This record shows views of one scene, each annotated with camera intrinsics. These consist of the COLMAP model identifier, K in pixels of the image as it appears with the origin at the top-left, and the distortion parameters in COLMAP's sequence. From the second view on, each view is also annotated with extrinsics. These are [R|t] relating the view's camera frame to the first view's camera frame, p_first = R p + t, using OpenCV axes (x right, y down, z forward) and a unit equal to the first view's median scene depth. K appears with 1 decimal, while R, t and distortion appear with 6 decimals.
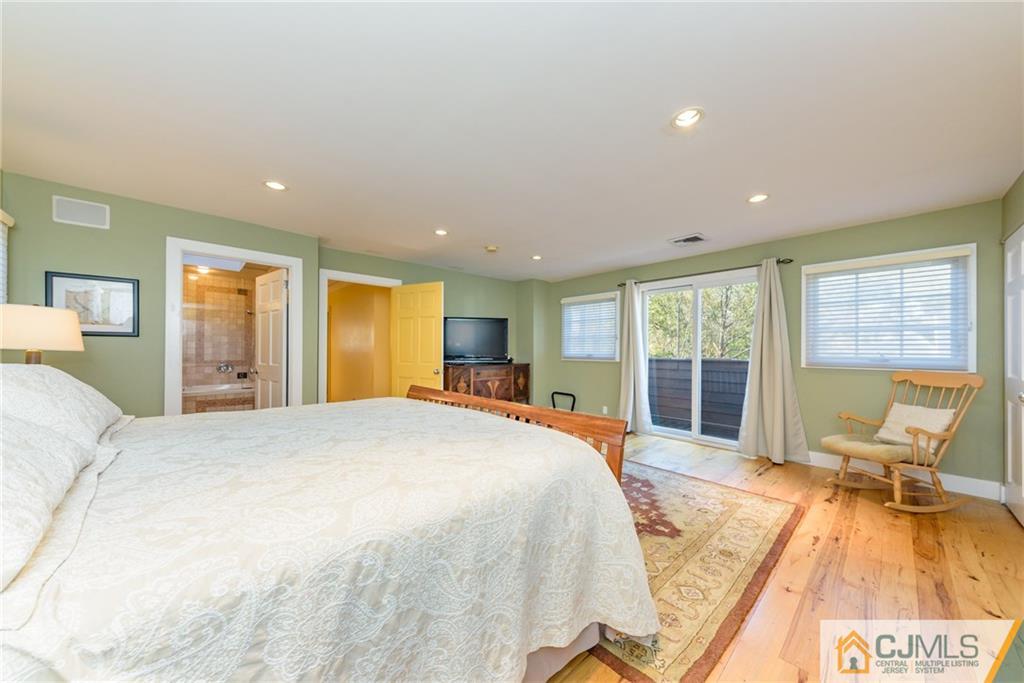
lens RADIAL K [[351.5, 0, 511.6], [0, 351.5, 346.8], [0, 0, 1]] dist [0.007718, -0.000961]
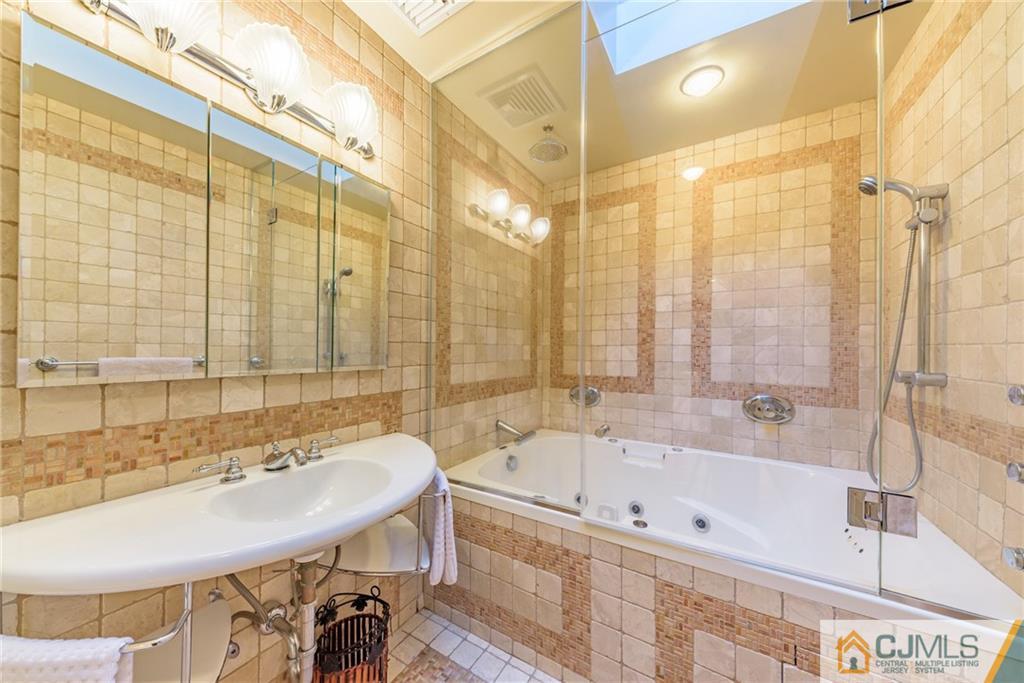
lens RADIAL K [[351.5, 0, 510.2], [0, 351.5, 346.0], [0, 0, 1]] dist [0.007718, -0.000961]
pose [[0.271673, -0.008861, -0.962349, -0.586085], [0.001482, 0.999960, -0.008789, 0.007024], [0.962389, 0.000962, 0.271675, 0.710637]]
